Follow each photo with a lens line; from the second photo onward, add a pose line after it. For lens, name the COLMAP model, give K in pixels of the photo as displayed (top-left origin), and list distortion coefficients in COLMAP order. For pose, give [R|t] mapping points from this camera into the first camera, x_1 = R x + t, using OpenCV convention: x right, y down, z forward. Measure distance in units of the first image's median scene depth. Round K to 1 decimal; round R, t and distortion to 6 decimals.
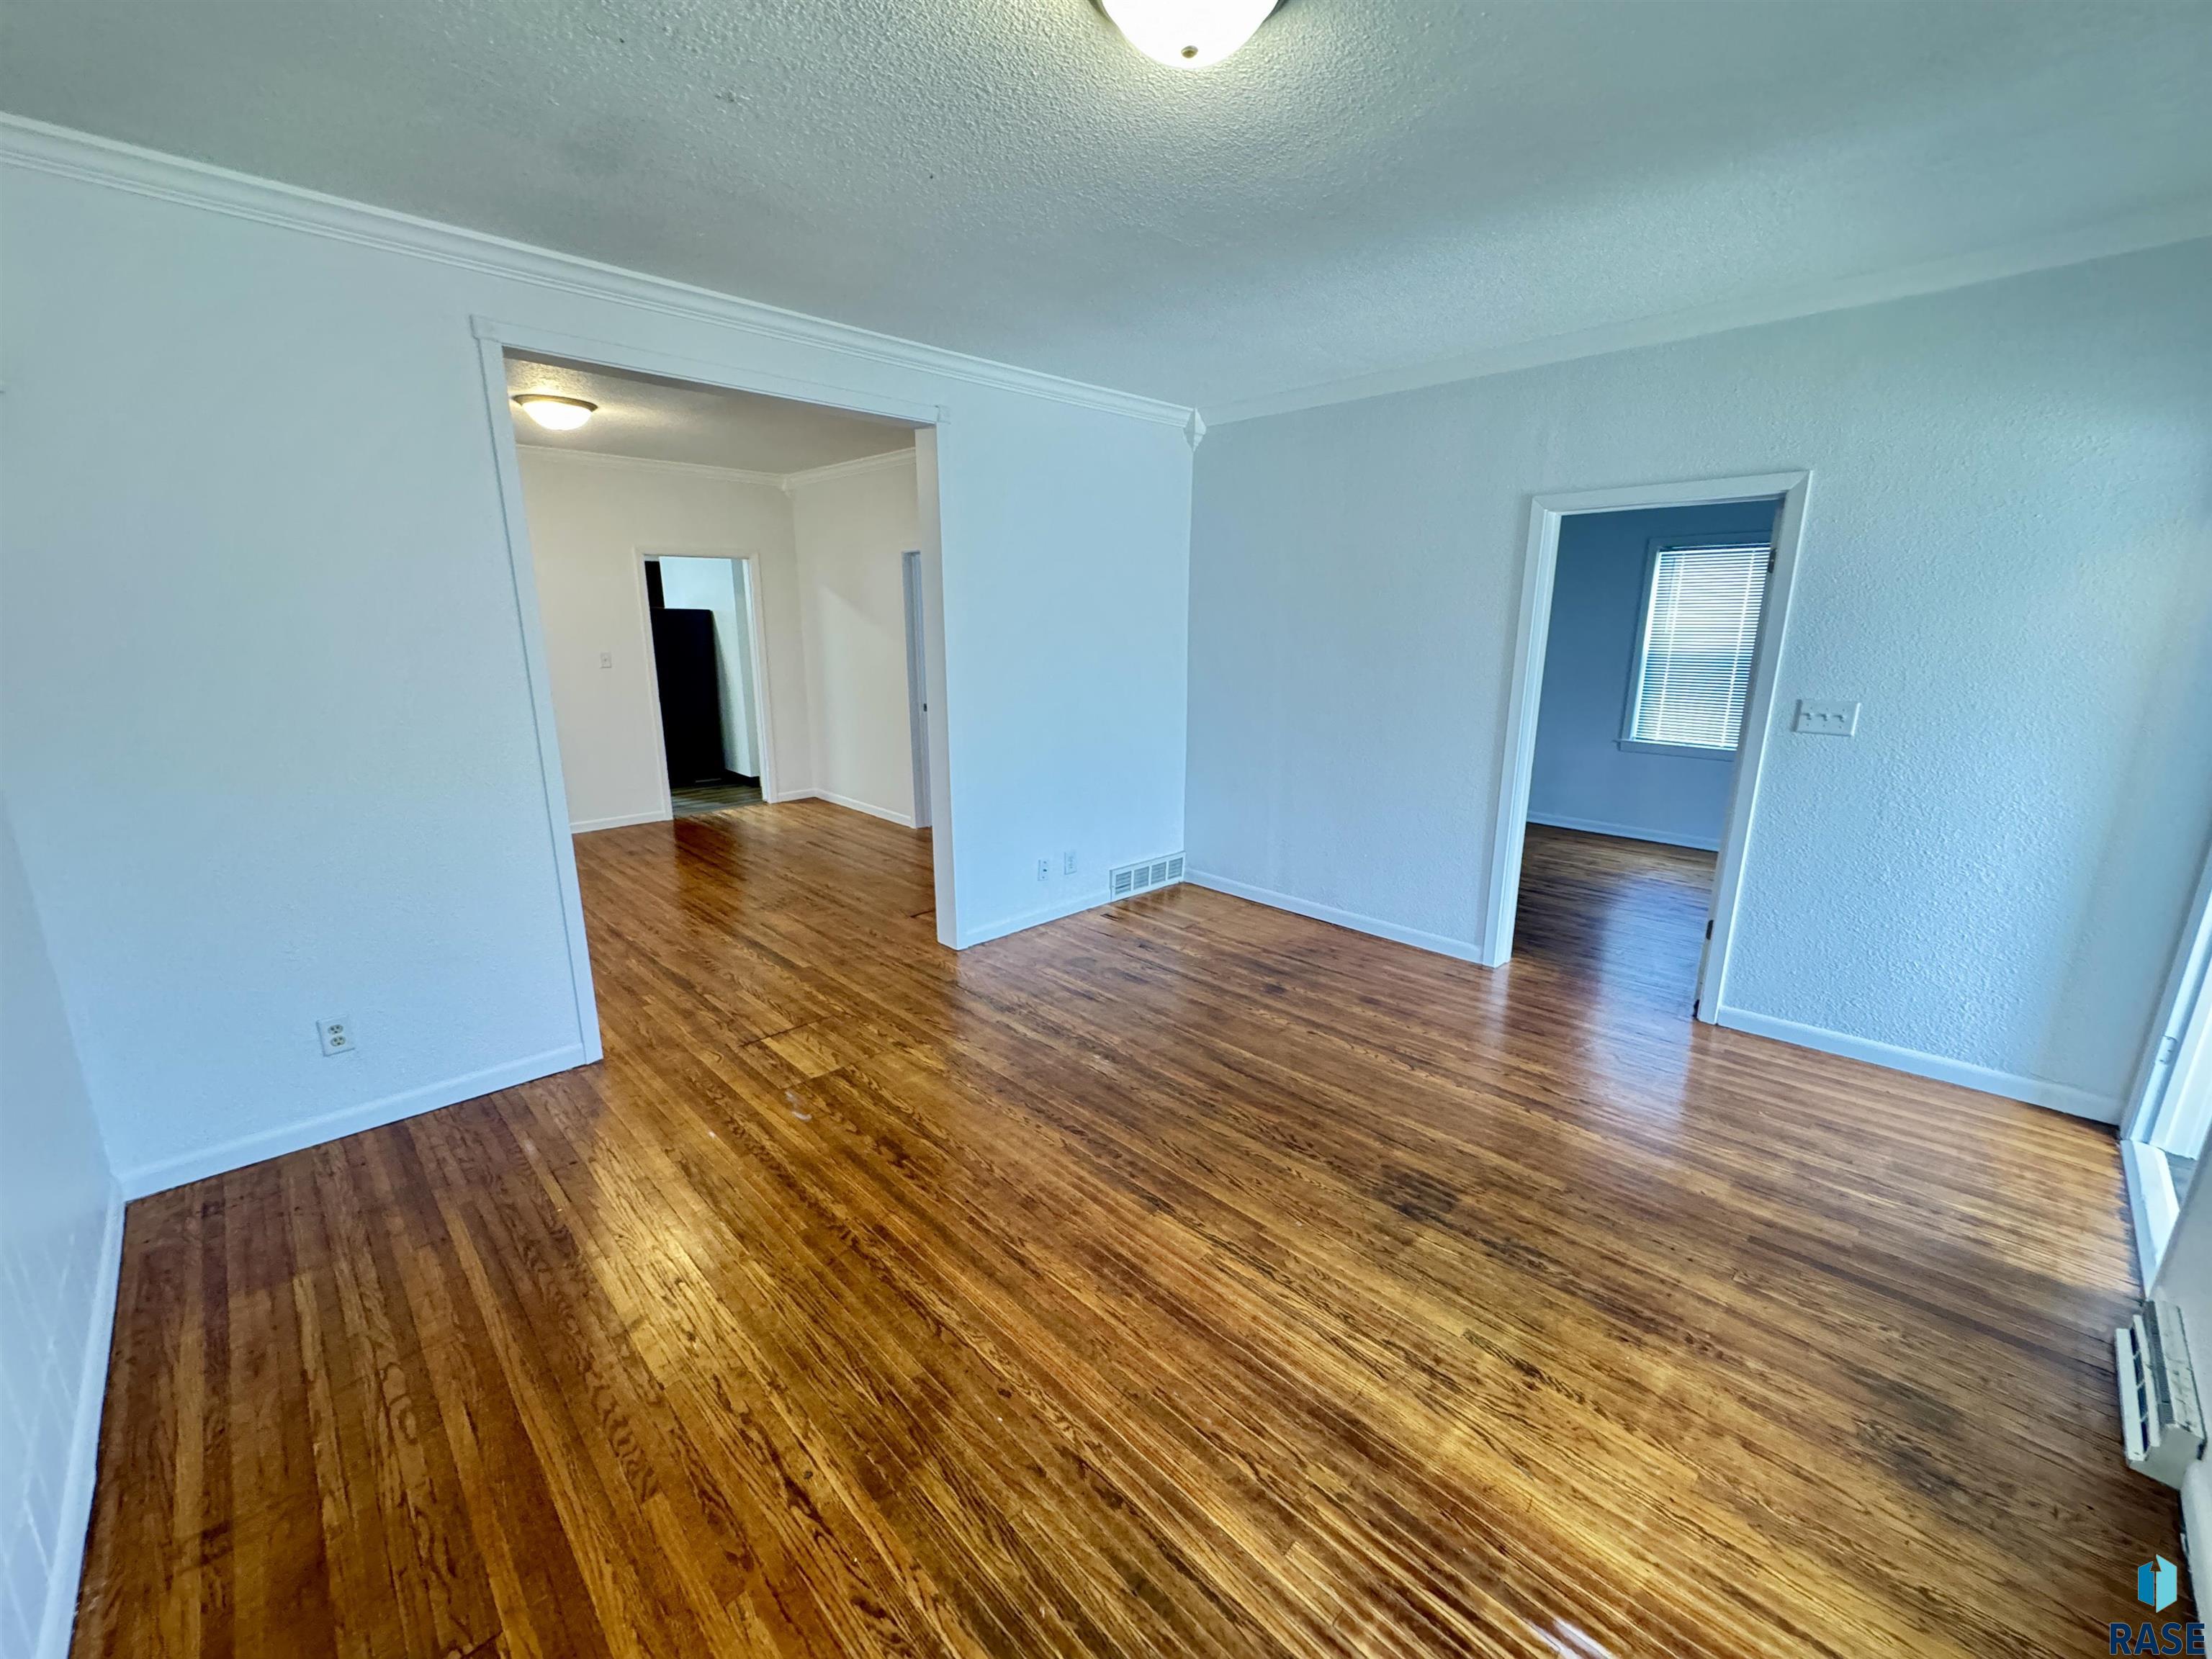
lens RADIAL K [[886.3, 0, 1101.1], [0, 886.3, 834.7], [0, 0, 1]] dist [-0.002297, -0.000070]
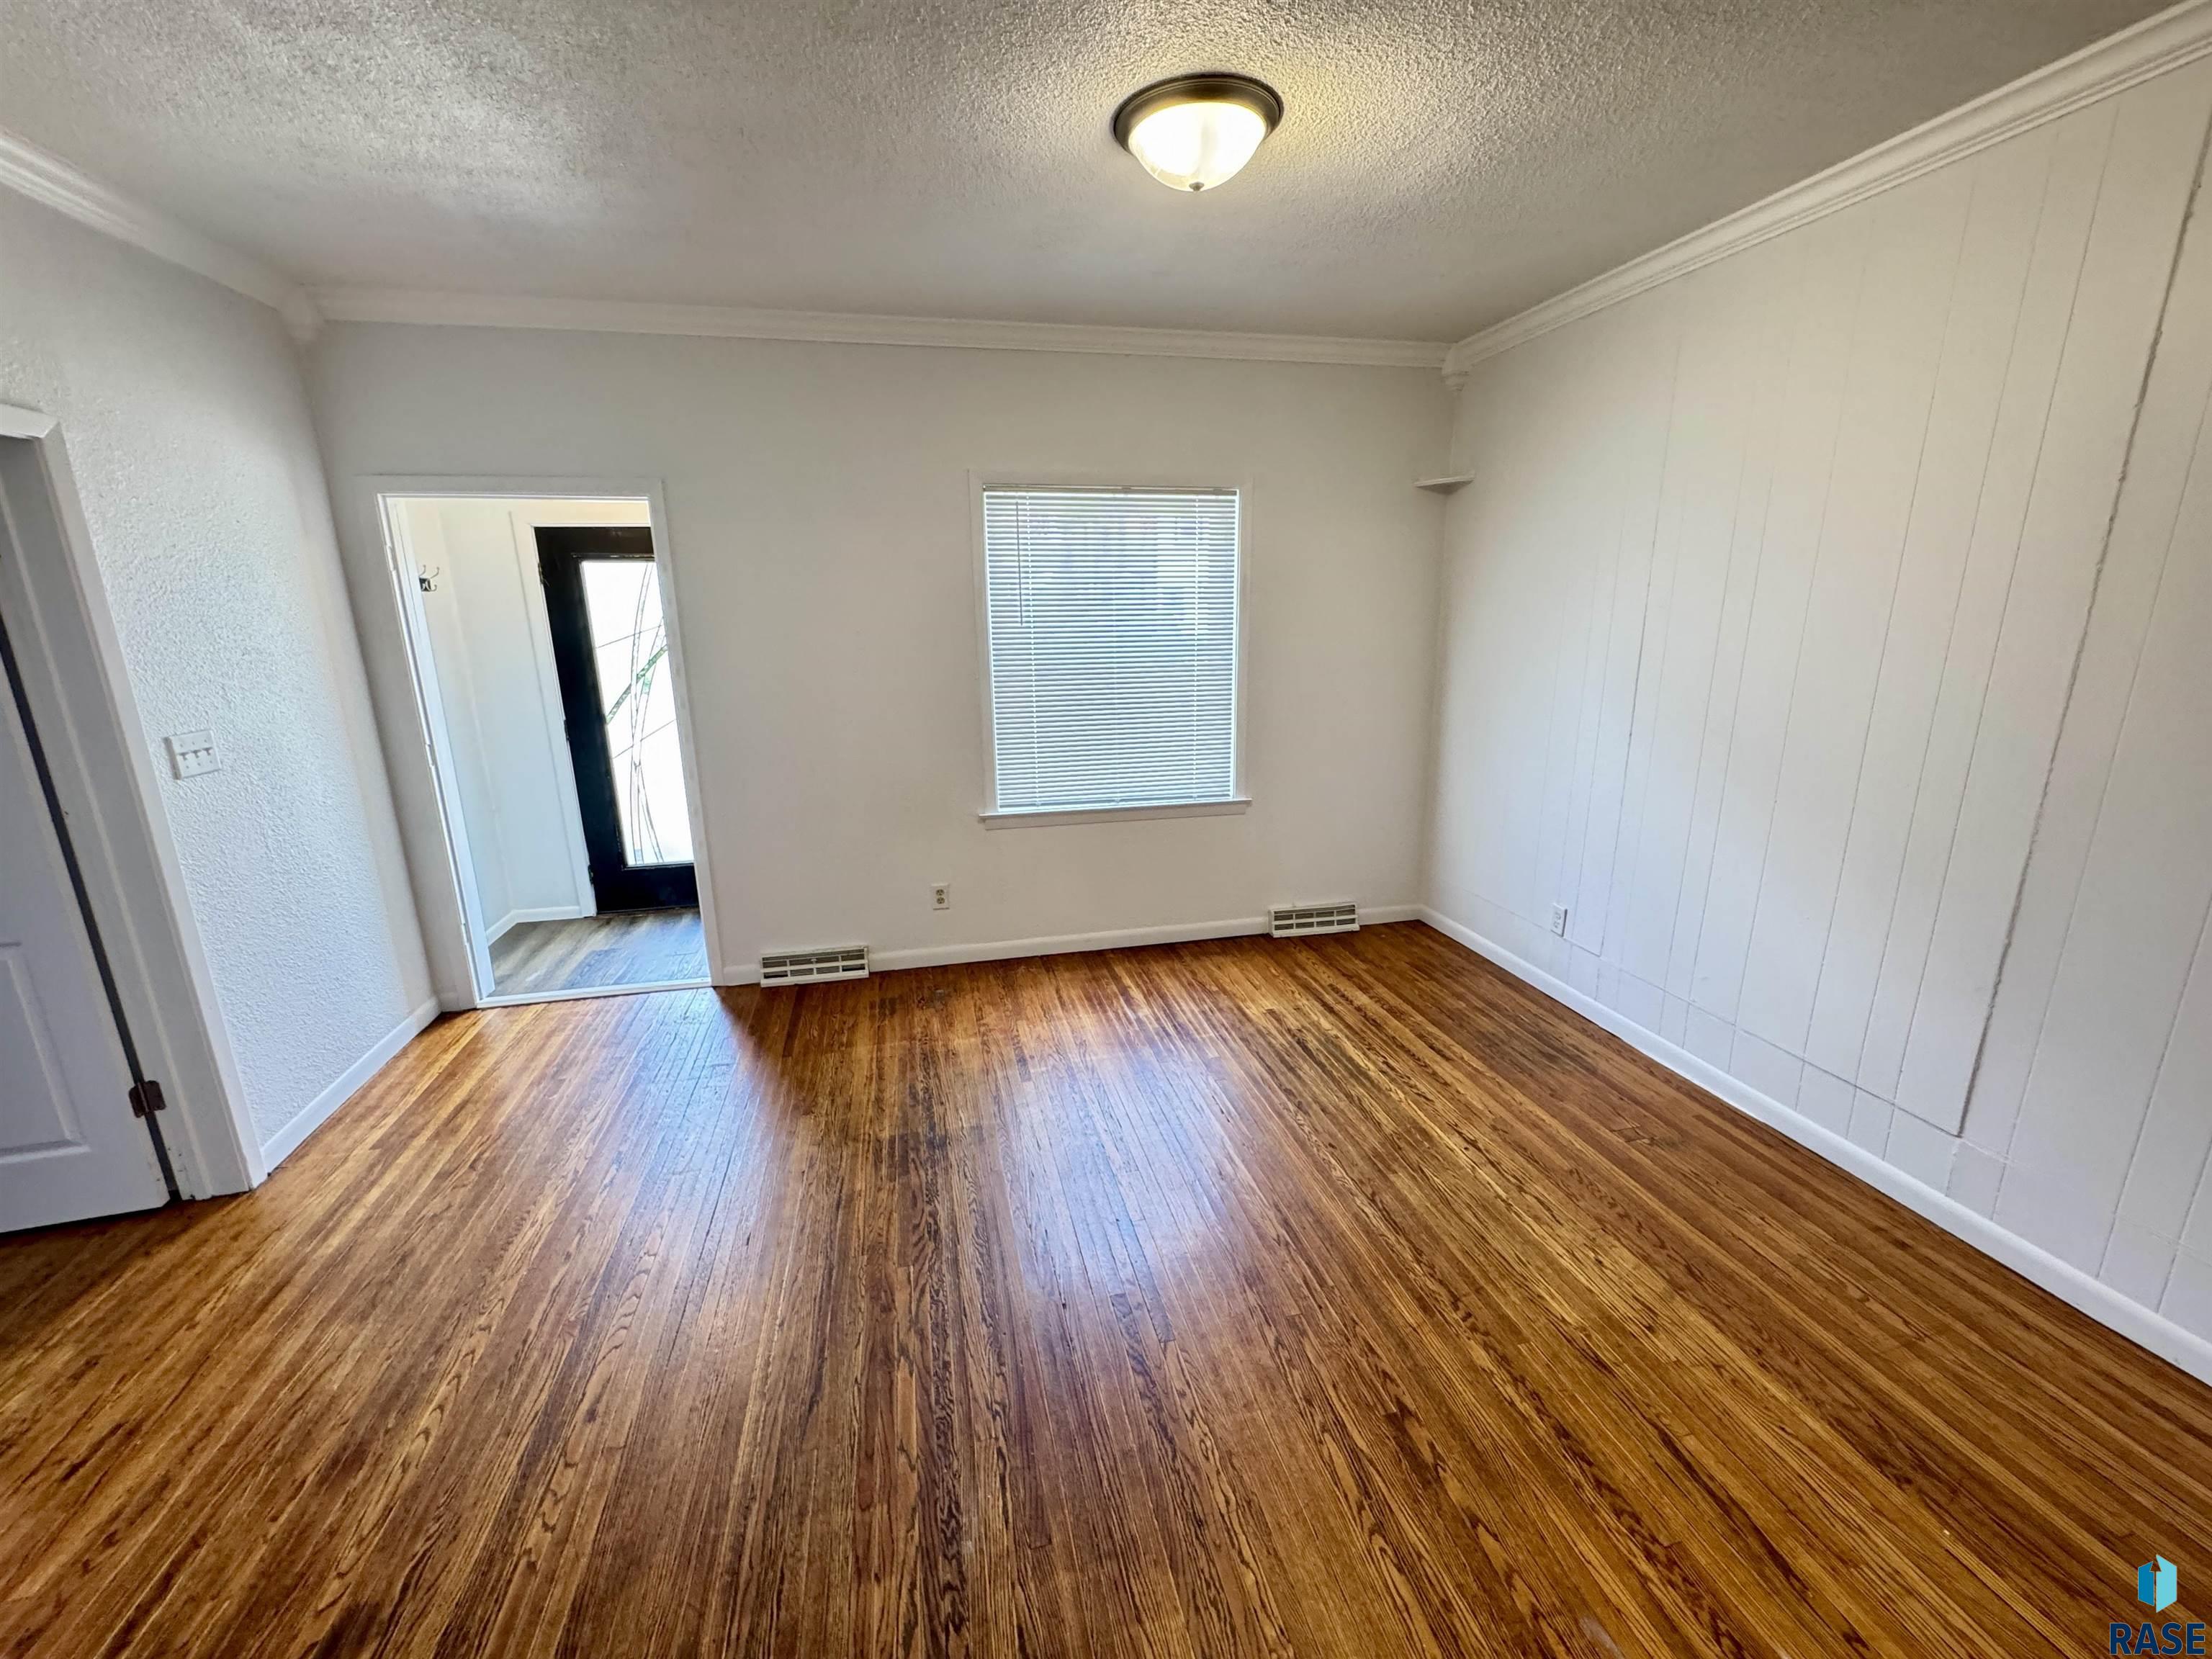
lens RADIAL K [[886.3, 0, 1110.1], [0, 886.3, 830.6], [0, 0, 1]] dist [-0.002297, -0.000070]
pose [[-0.855936, -0.115977, 0.503907, -0.358848], [0.137556, 0.888336, 0.438108, -0.391918], [-0.498449, 0.444308, -0.744405, 1.558198]]
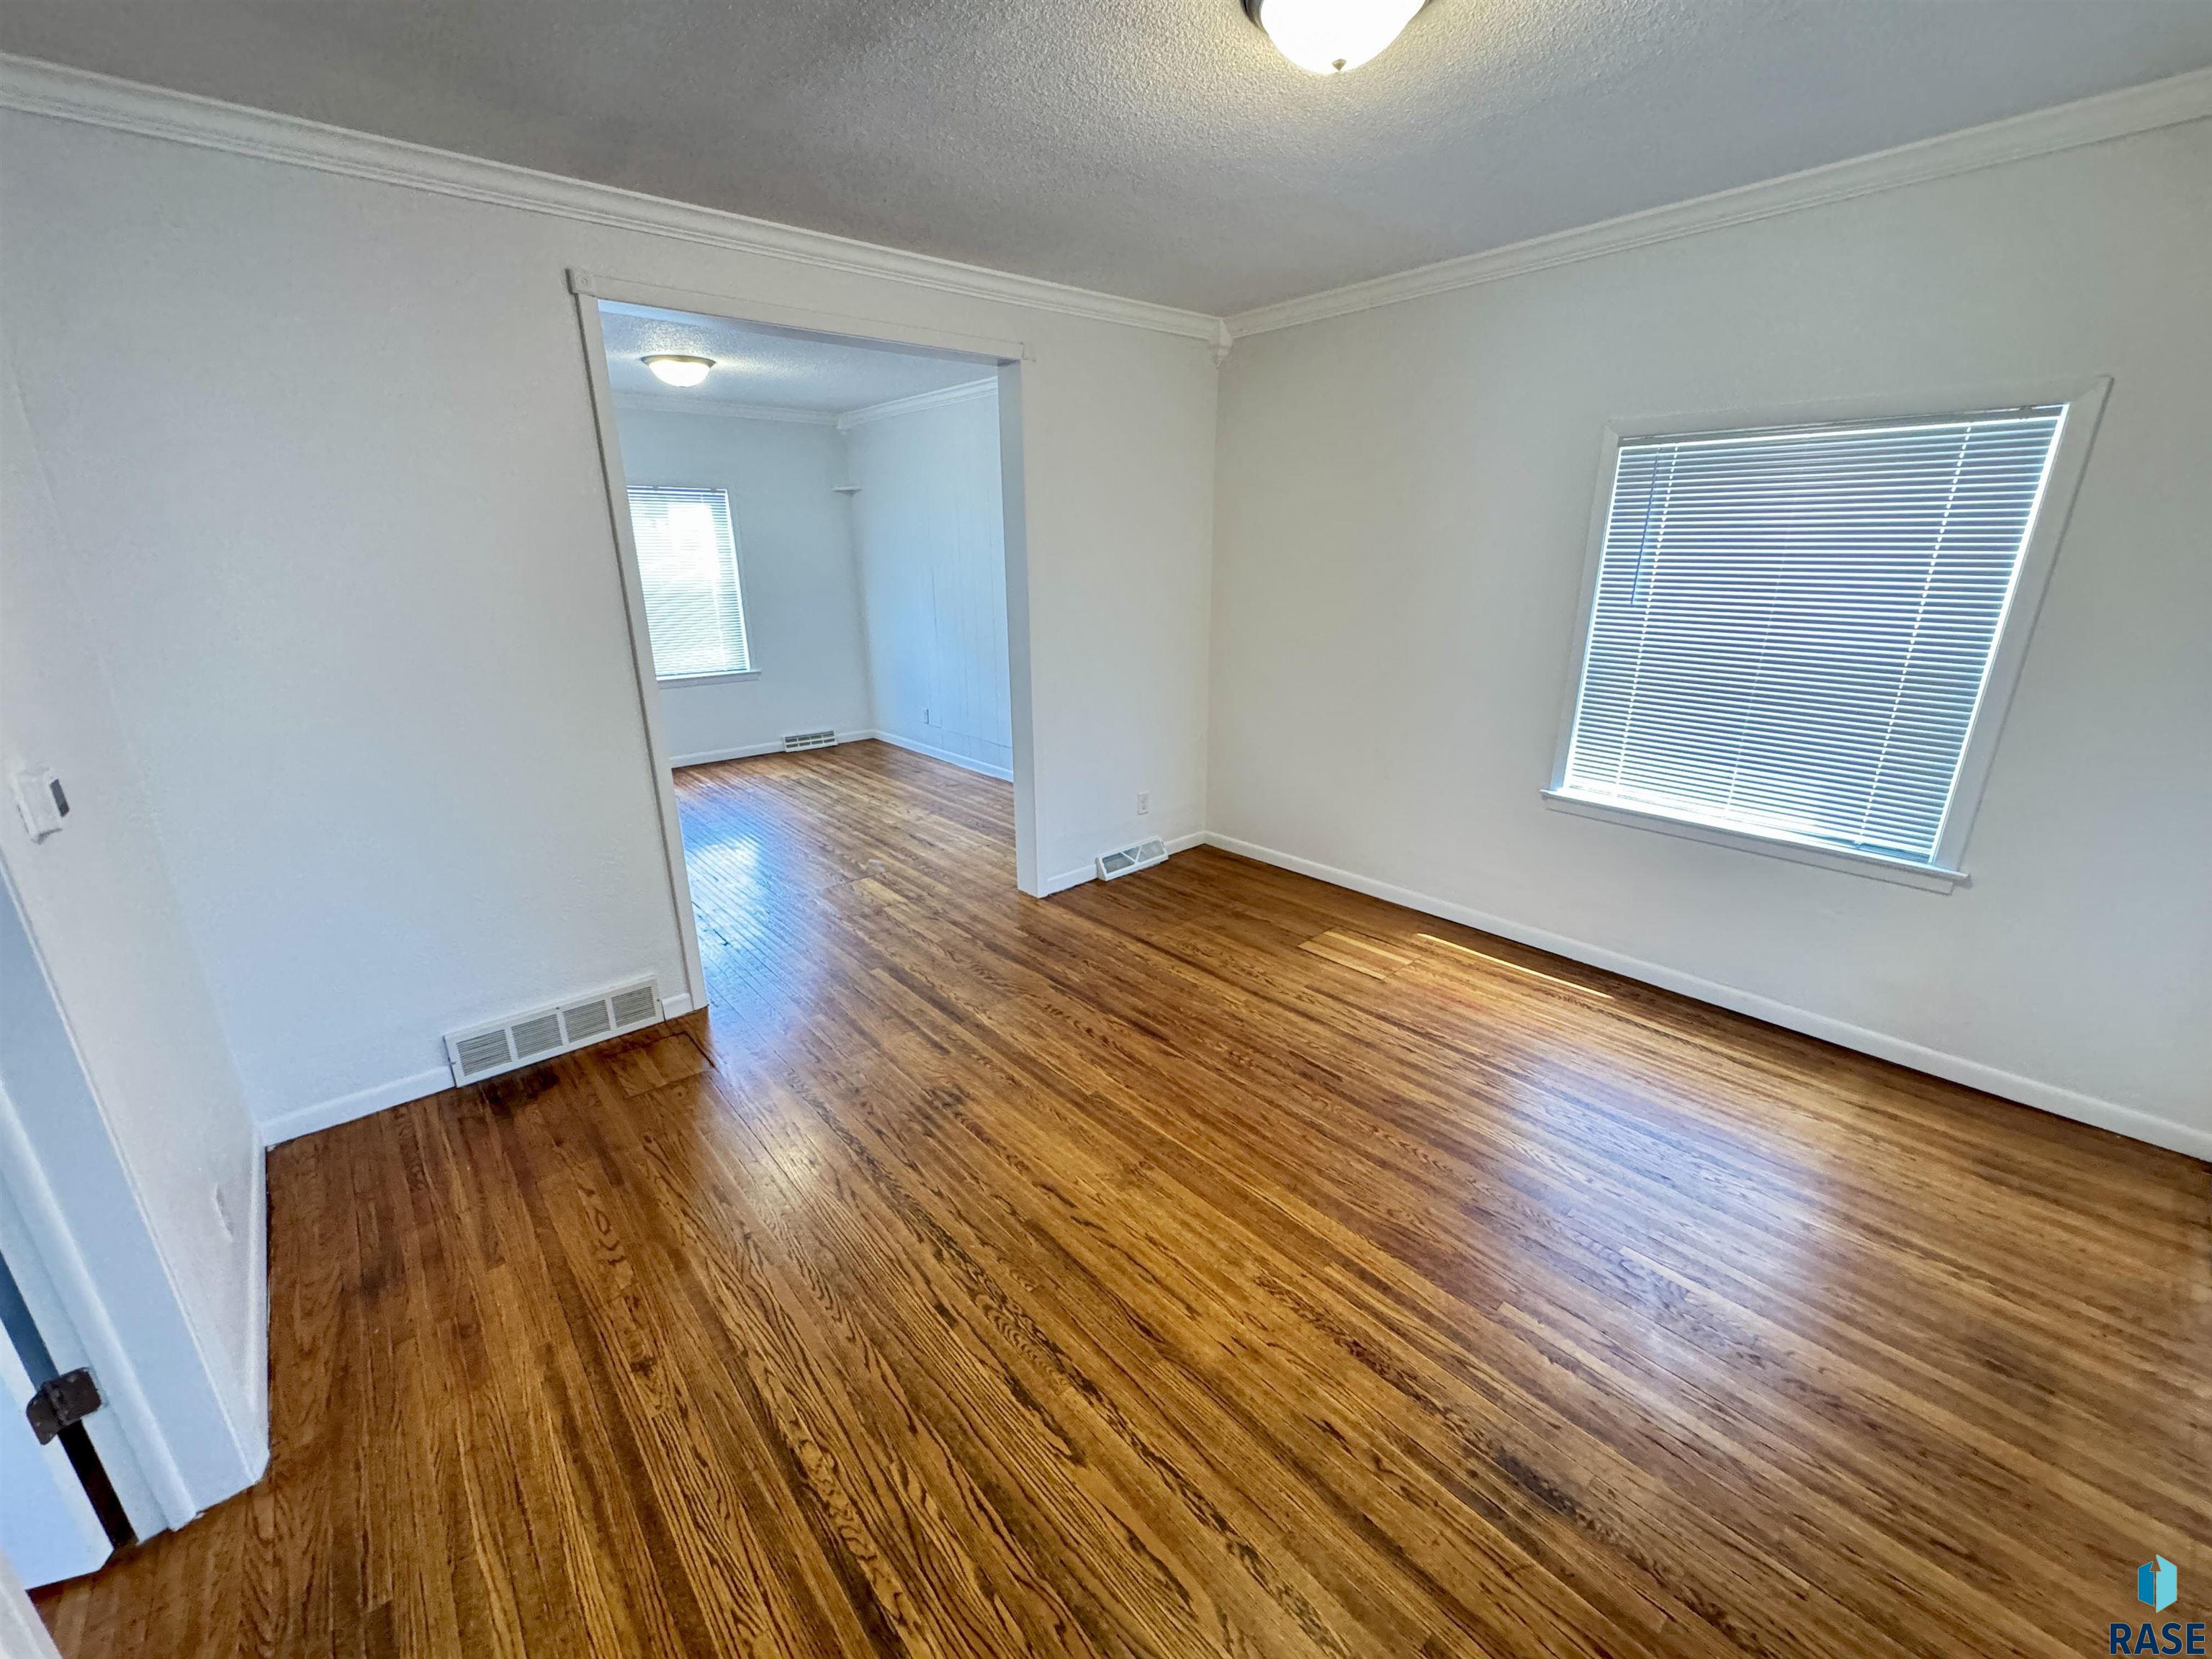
lens RADIAL K [[886.3, 0, 1106.7], [0, 886.3, 822.6], [0, 0, 1]] dist [-0.002297, -0.000070]
pose [[-0.998599, -0.008874, 0.052173, -1.047868], [0.019662, 0.853066, 0.521432, -0.752871], [-0.049135, 0.521727, -0.851696, 2.870877]]
